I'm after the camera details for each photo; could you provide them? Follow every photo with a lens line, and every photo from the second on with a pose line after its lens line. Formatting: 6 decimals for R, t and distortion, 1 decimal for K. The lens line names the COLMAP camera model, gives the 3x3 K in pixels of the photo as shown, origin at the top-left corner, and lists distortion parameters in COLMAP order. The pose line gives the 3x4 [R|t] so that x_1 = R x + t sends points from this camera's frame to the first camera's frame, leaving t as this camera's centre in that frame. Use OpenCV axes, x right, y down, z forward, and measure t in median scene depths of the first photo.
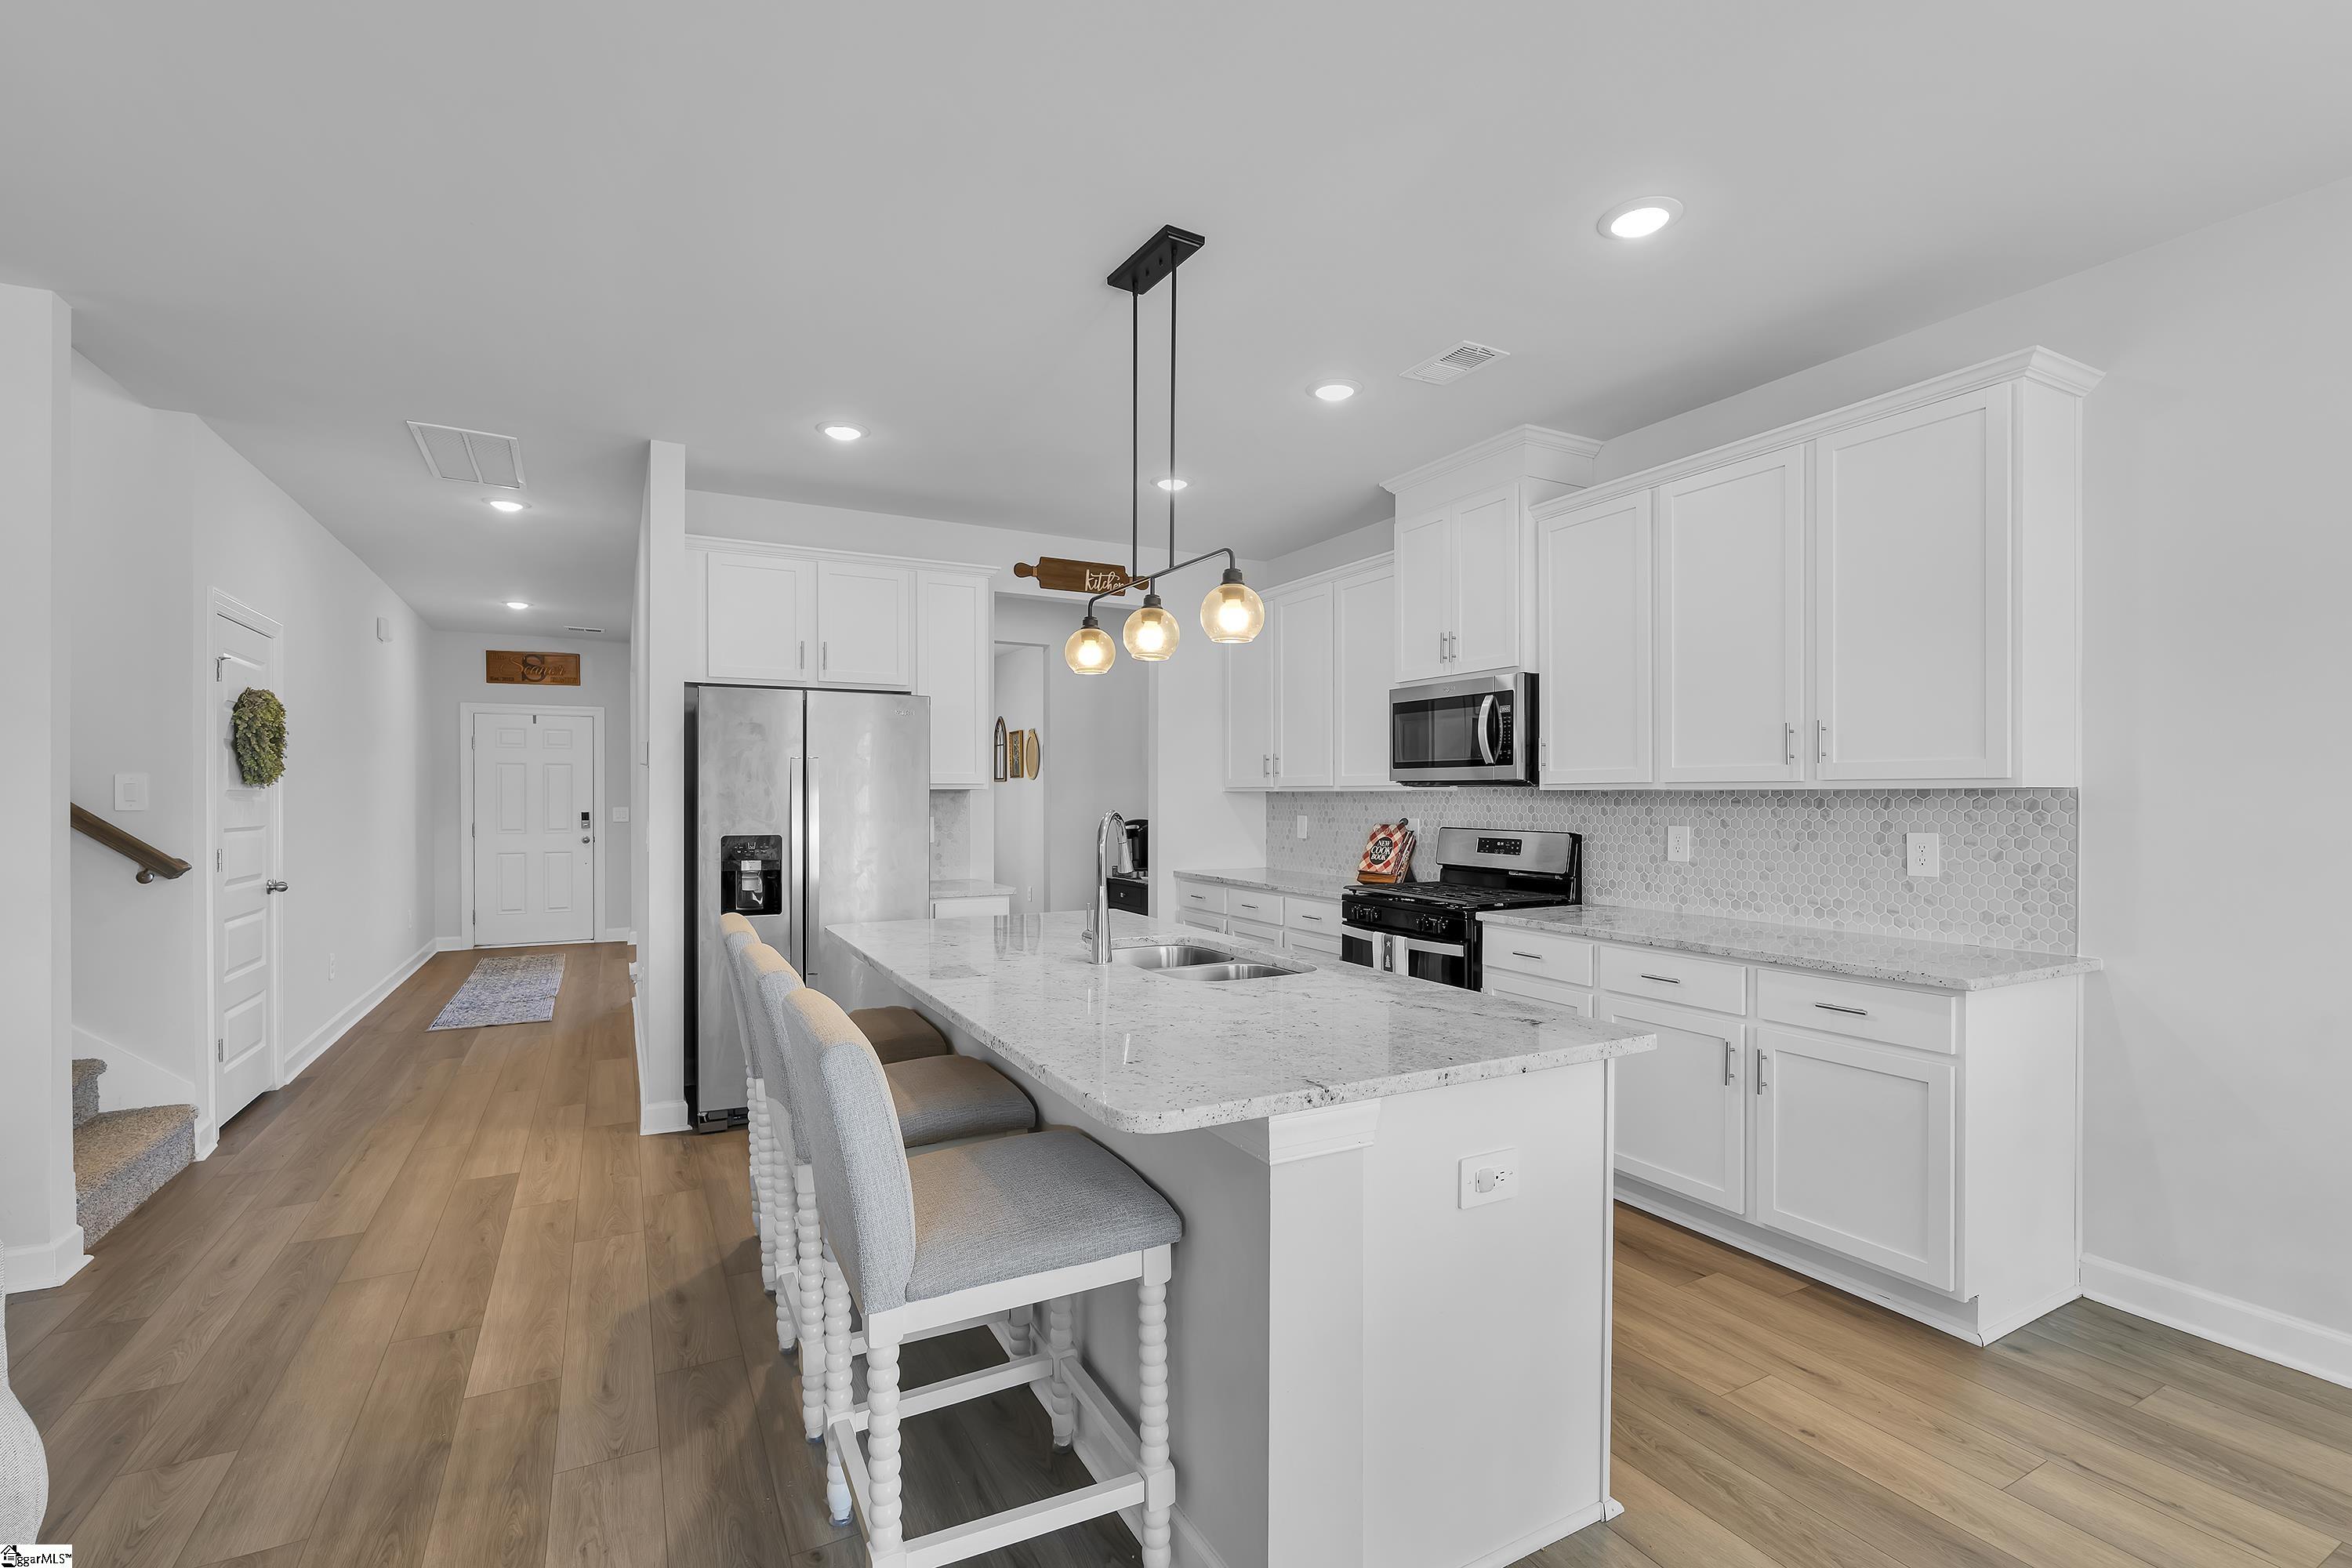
lens RADIAL K [[1037.2, 0, 1176.0], [0, 1037.2, 784.0], [0, 0, 1]] dist [-0.001775, -0.000032]
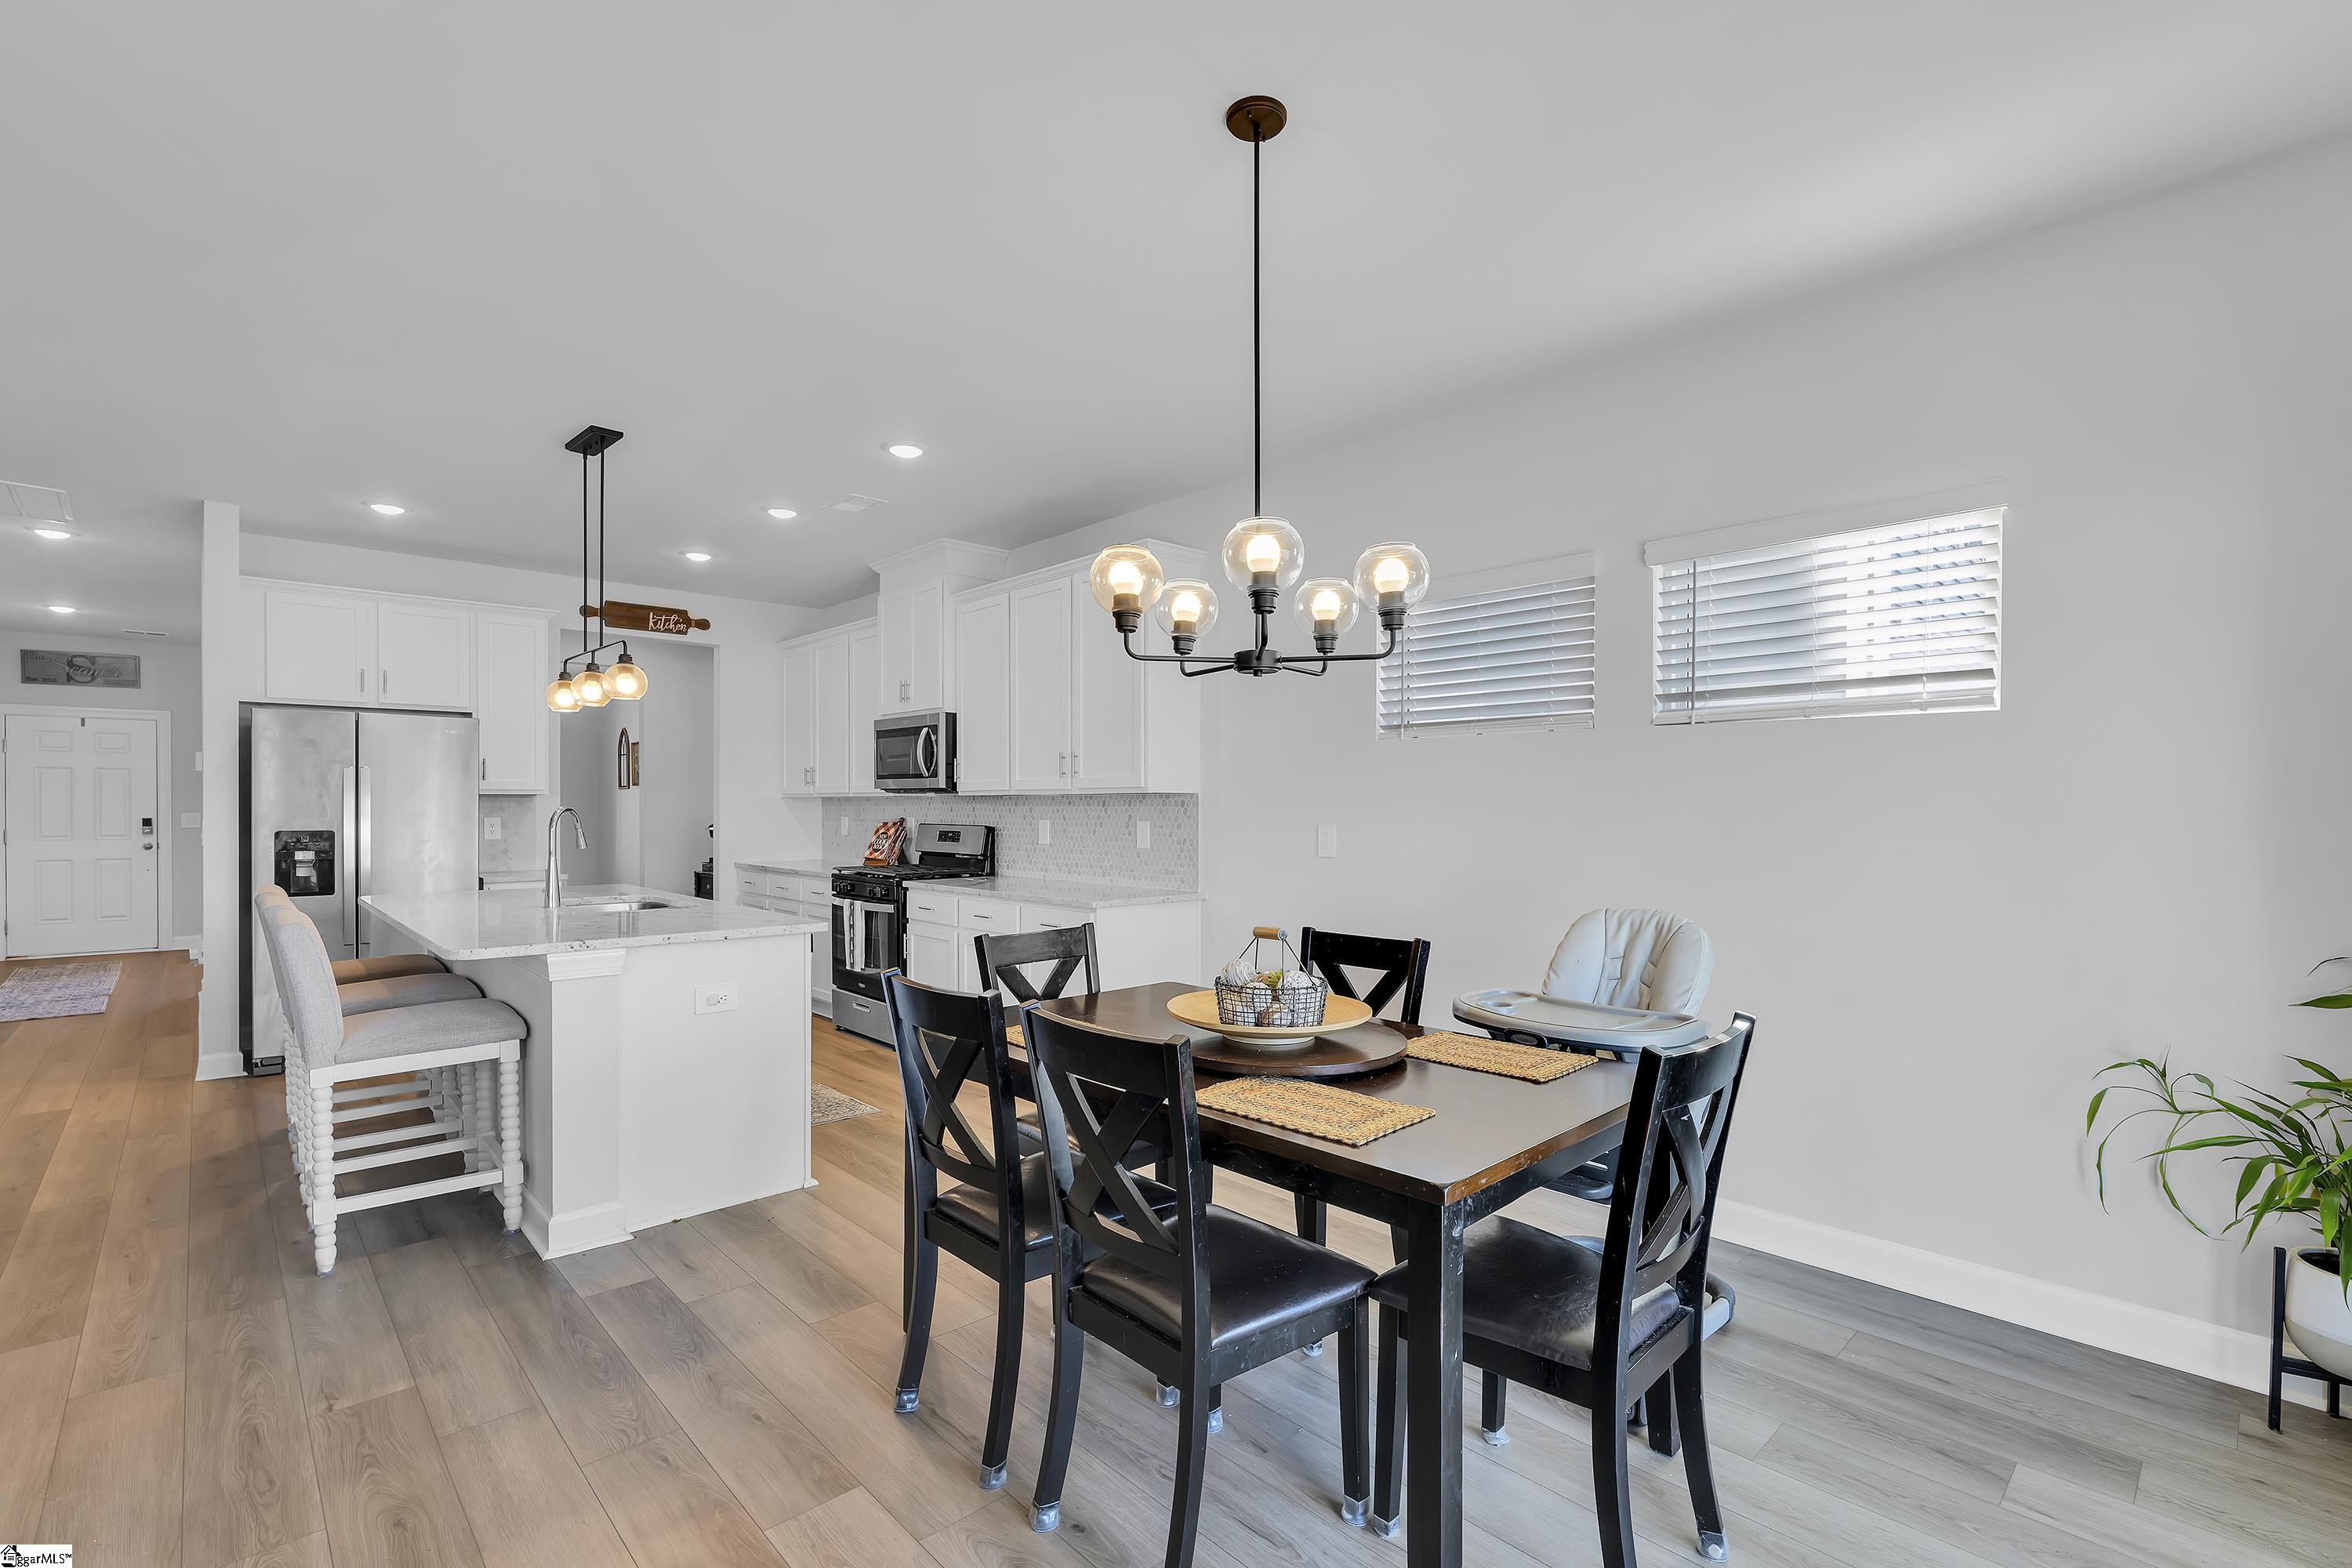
lens RADIAL K [[1033.1, 0, 1166.6], [0, 1033.1, 800.8], [0, 0, 1]] dist [-0.000710, -0.000040]
pose [[0.967262, 0.001603, 0.253773, 0.260672], [-0.003240, 0.999977, 0.006035, 0.003769], [-0.253758, -0.006660, 0.967245, -0.428443]]
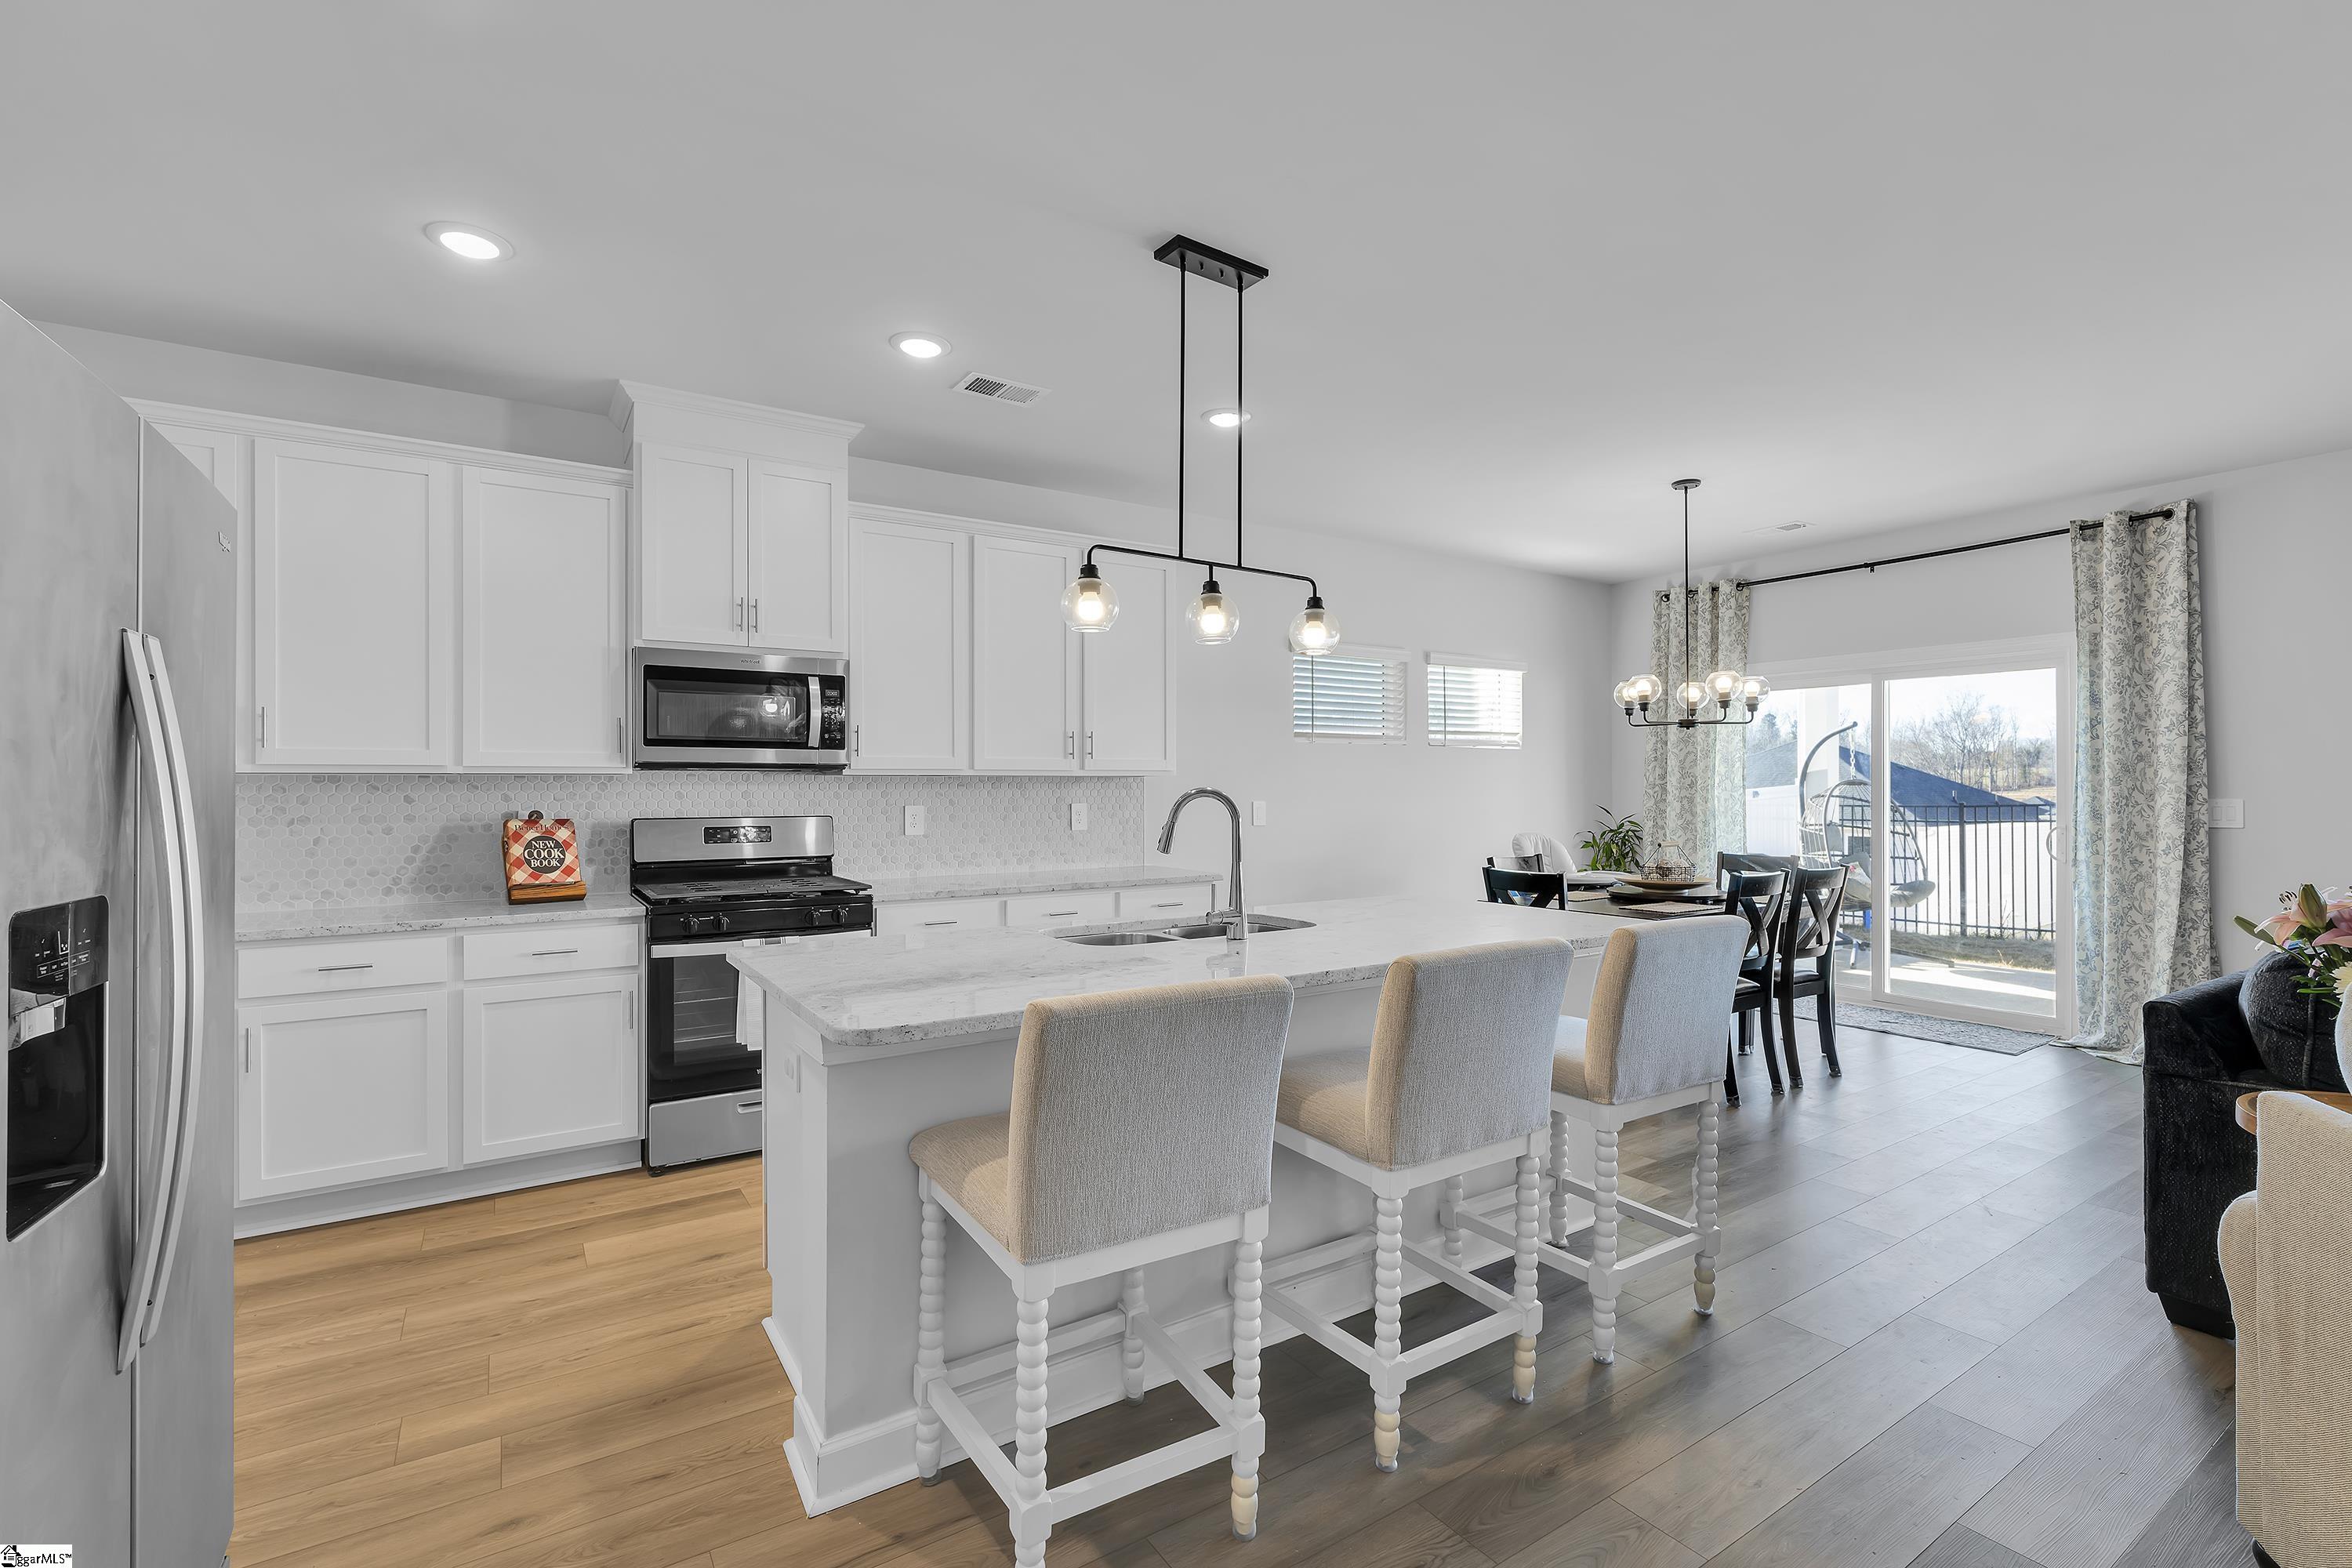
lens RADIAL K [[1037.2, 0, 1176.0], [0, 1037.2, 784.0], [0, 0, 1]] dist [-0.001775, -0.000032]
pose [[-0.085494, 0.001159, 0.996338, -0.691469], [-0.007767, 0.999968, -0.001830, 0.014043], [-0.996308, -0.007895, -0.085482, 0.739460]]
